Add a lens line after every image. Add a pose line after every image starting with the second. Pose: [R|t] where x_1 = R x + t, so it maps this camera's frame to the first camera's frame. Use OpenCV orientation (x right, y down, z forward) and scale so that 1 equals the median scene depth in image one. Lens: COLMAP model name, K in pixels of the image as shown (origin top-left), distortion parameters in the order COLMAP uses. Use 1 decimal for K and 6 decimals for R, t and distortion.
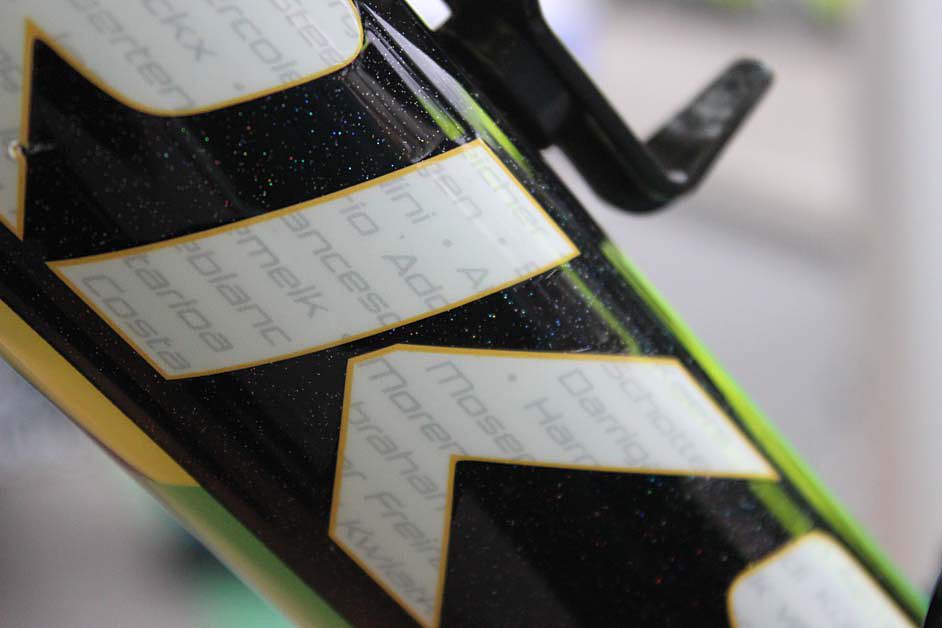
lens RADIAL K [[1528.3, 0, 472.2], [0, 1528.3, 314.0], [0, 0, 1]] dist [-0.041308, 0.000000]
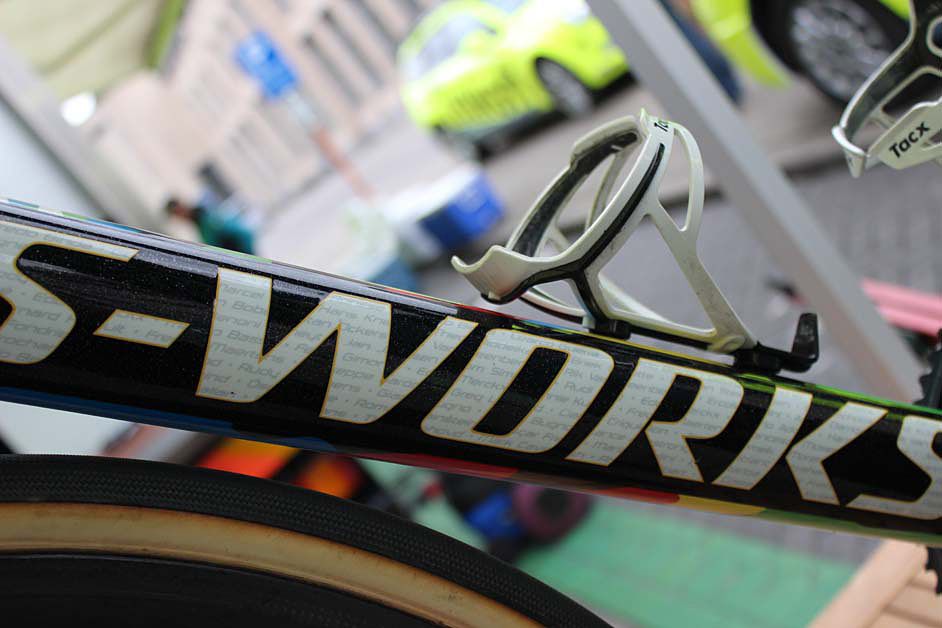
lens RADIAL K [[826.5, 0, 468.2], [0, 826.5, 316.0], [0, 0, 1]] dist [0.016260, 0.004867]
pose [[0.814988, -0.578266, -0.037442, -0.424016], [0.576318, 0.815589, -0.051688, -0.575212], [0.060426, 0.020546, 0.997961, -1.035448]]
